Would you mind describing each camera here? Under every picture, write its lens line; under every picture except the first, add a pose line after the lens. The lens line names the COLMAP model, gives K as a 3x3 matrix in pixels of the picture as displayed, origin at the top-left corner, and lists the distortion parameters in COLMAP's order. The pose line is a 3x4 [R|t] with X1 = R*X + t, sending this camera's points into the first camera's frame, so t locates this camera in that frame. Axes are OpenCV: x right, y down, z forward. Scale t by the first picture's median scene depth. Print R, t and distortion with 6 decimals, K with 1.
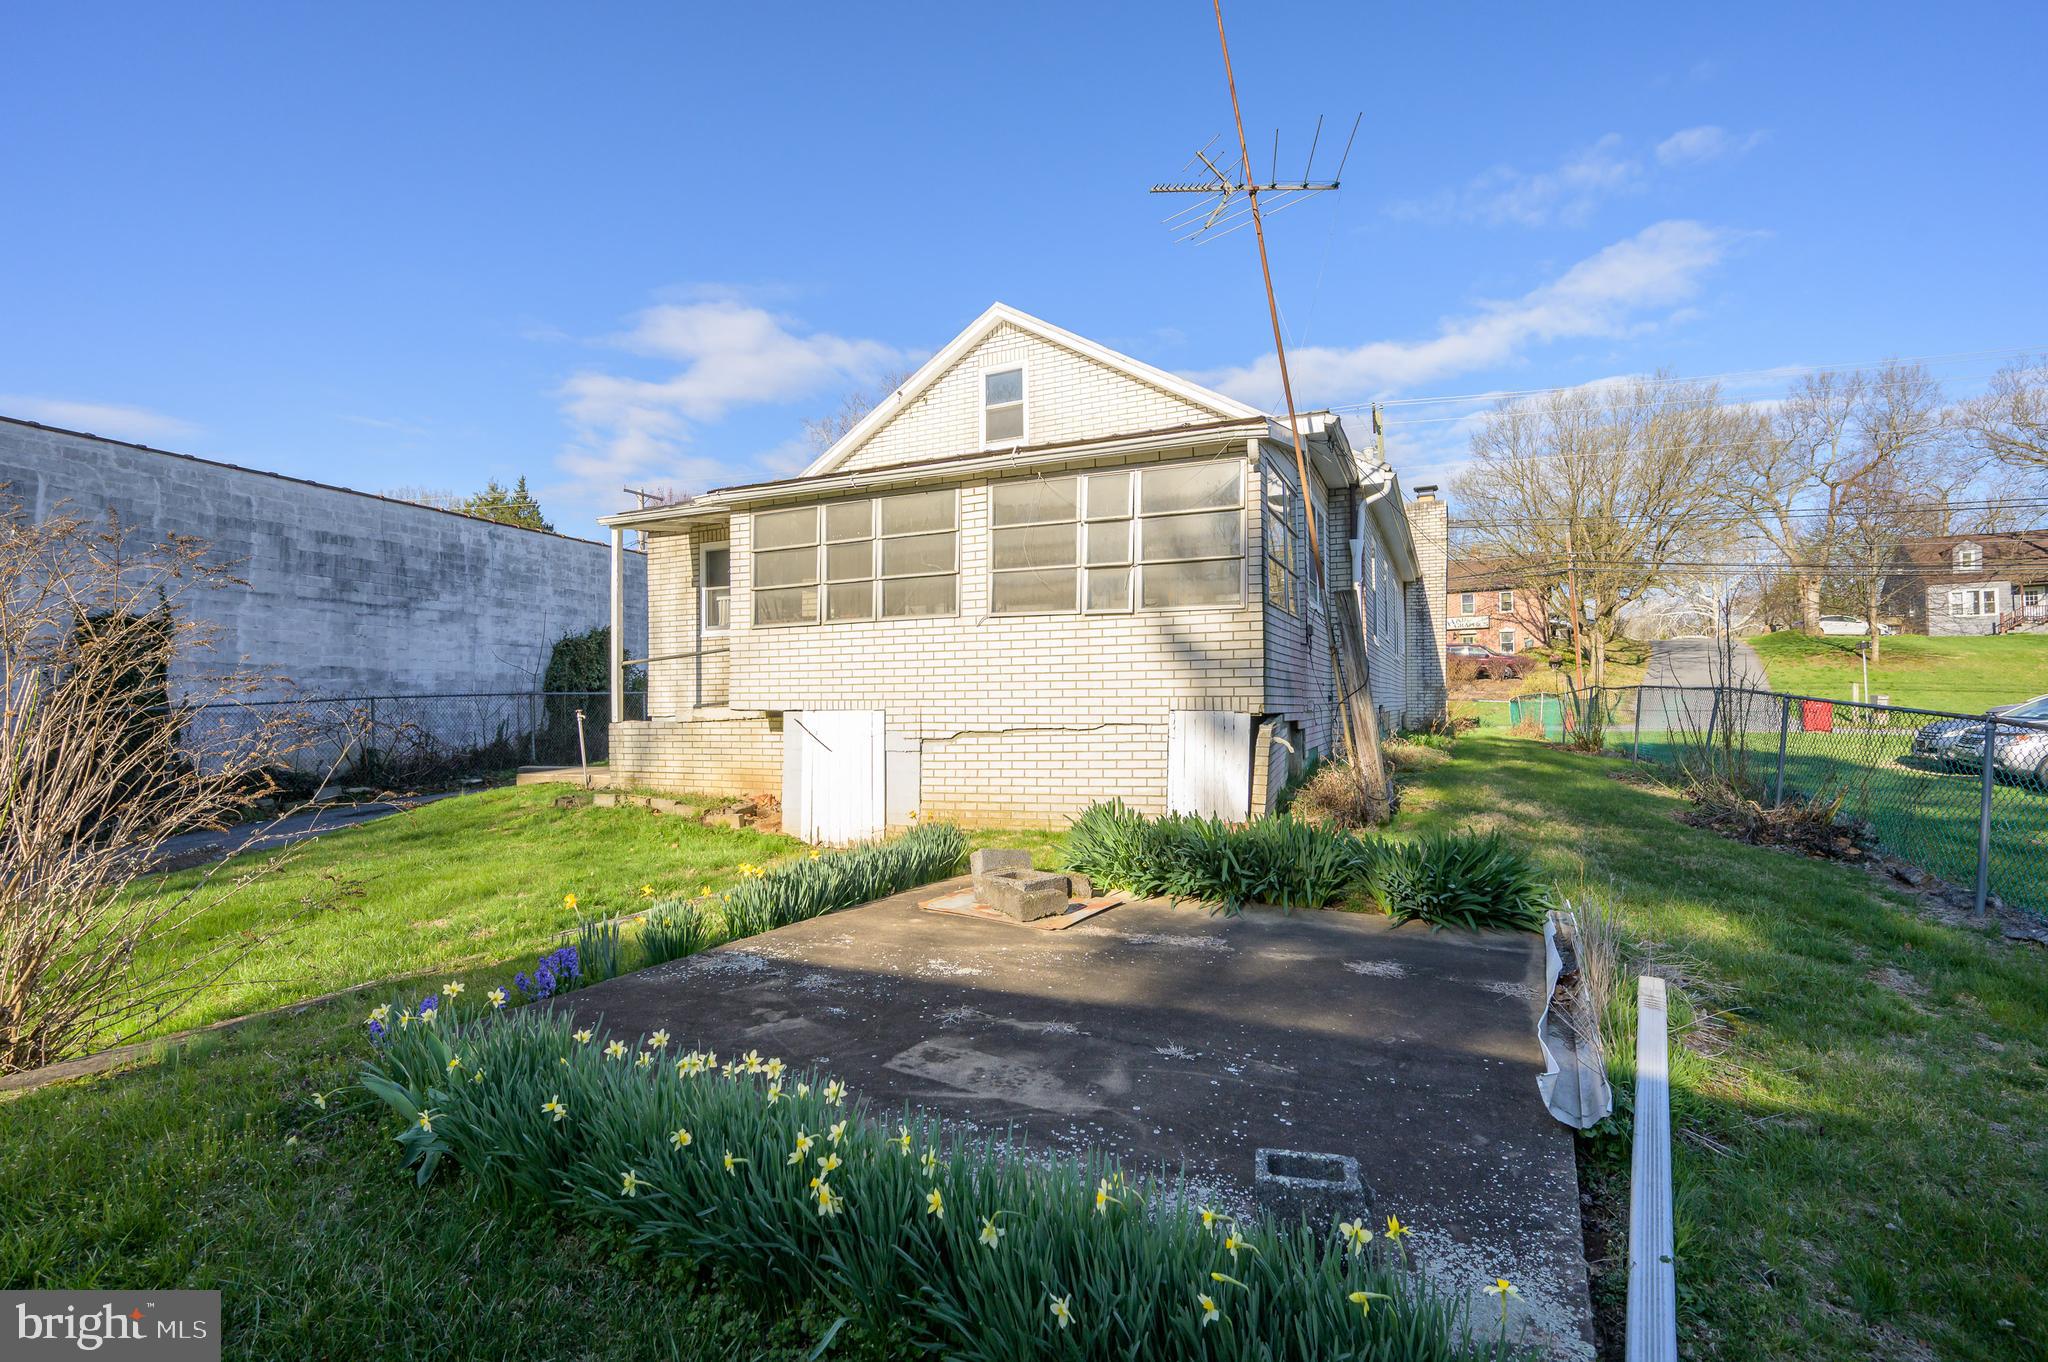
lens RADIAL K [[919.9, 0, 1035.5], [0, 919.9, 684.3], [0, 0, 1]] dist [-0.006999, 0.000705]
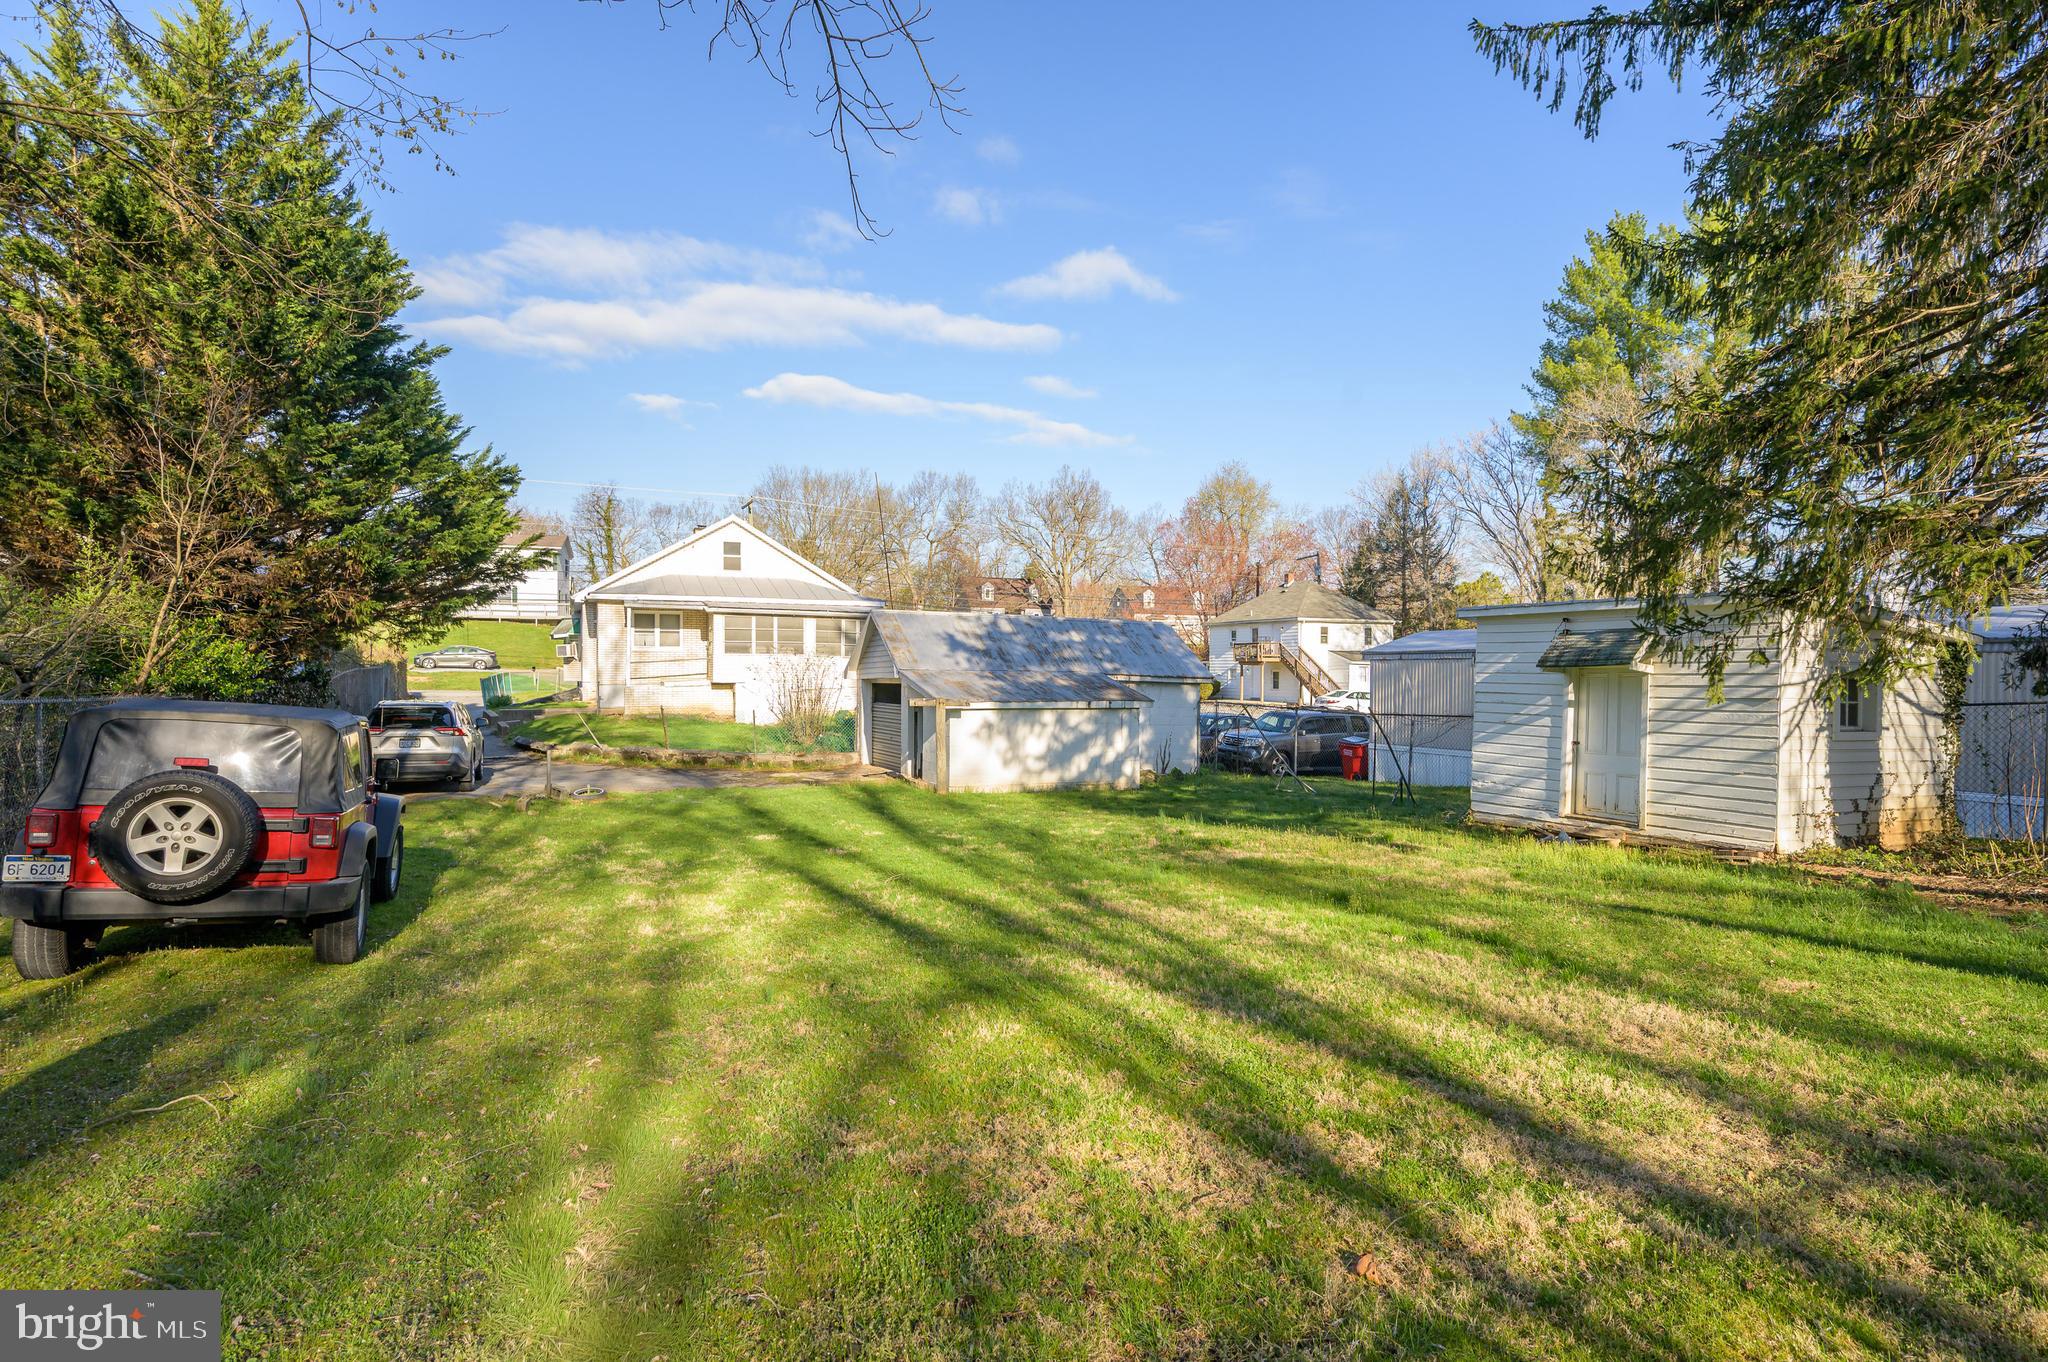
lens RADIAL K [[1044.4, 0, 1020.0], [0, 1044.4, 681.9], [0, 0, 1]] dist [-0.007396, 0.000543]
pose [[0.667536, 0.005667, 0.744556, -2.219130], [-0.029950, 0.999366, 0.019246, -0.068004], [-0.743975, -0.035147, 0.667283, -1.985881]]
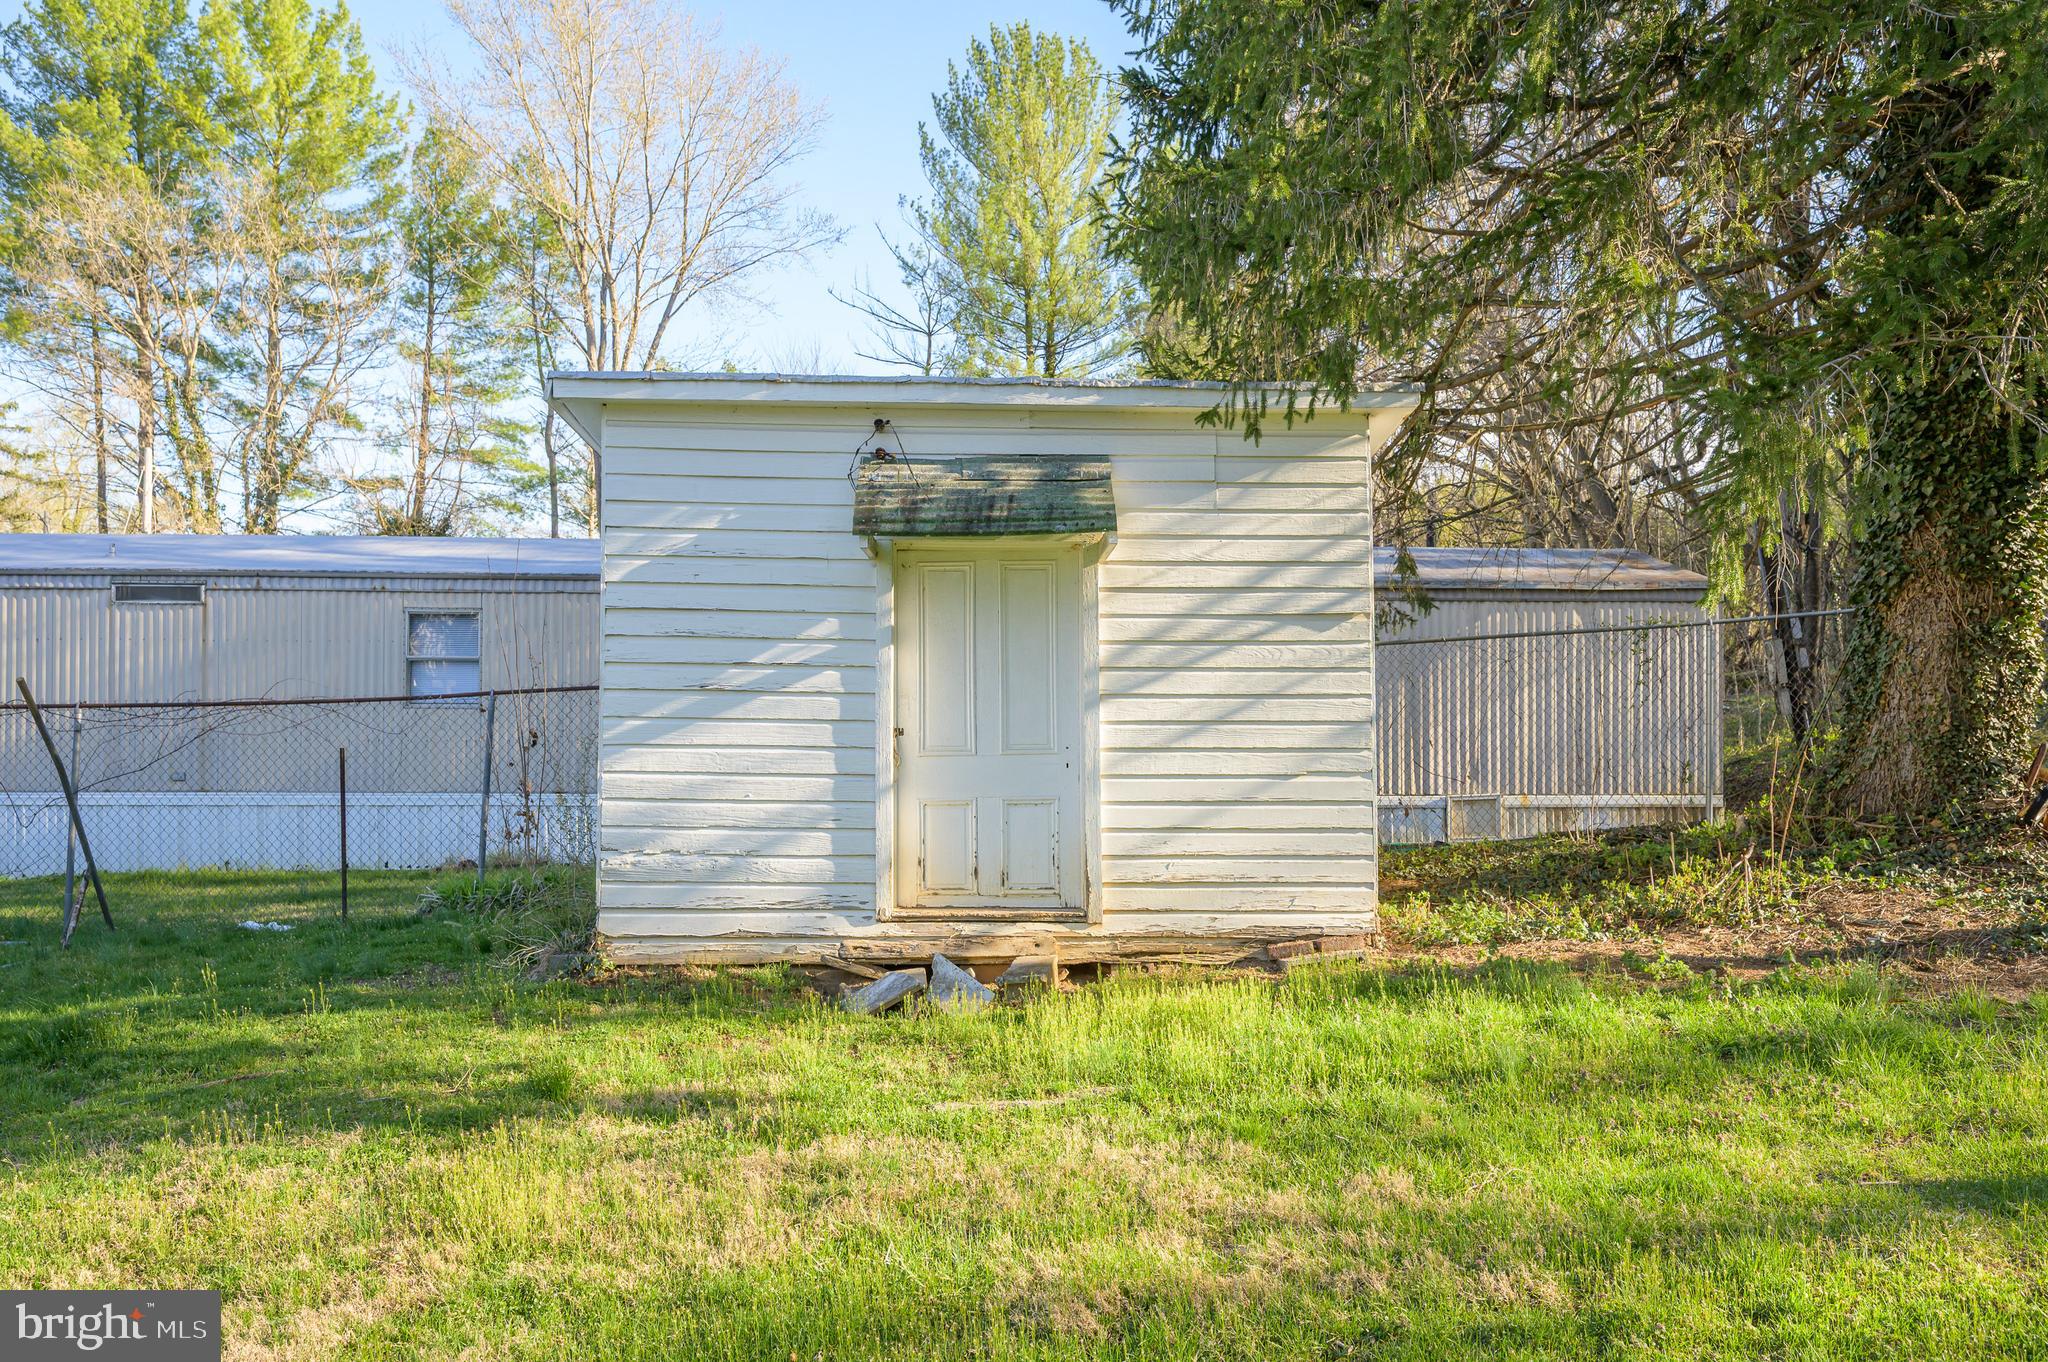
lens RADIAL K [[1390.8, 0, 1027.6], [0, 1390.8, 681.5], [0, 0, 1]] dist [0.001464, 0.002242]
pose [[-0.419947, 0.004172, 0.907539, -1.472723], [-0.026250, 0.999515, -0.016741, -0.004841], [-0.907169, -0.030853, -0.419634, -1.415265]]
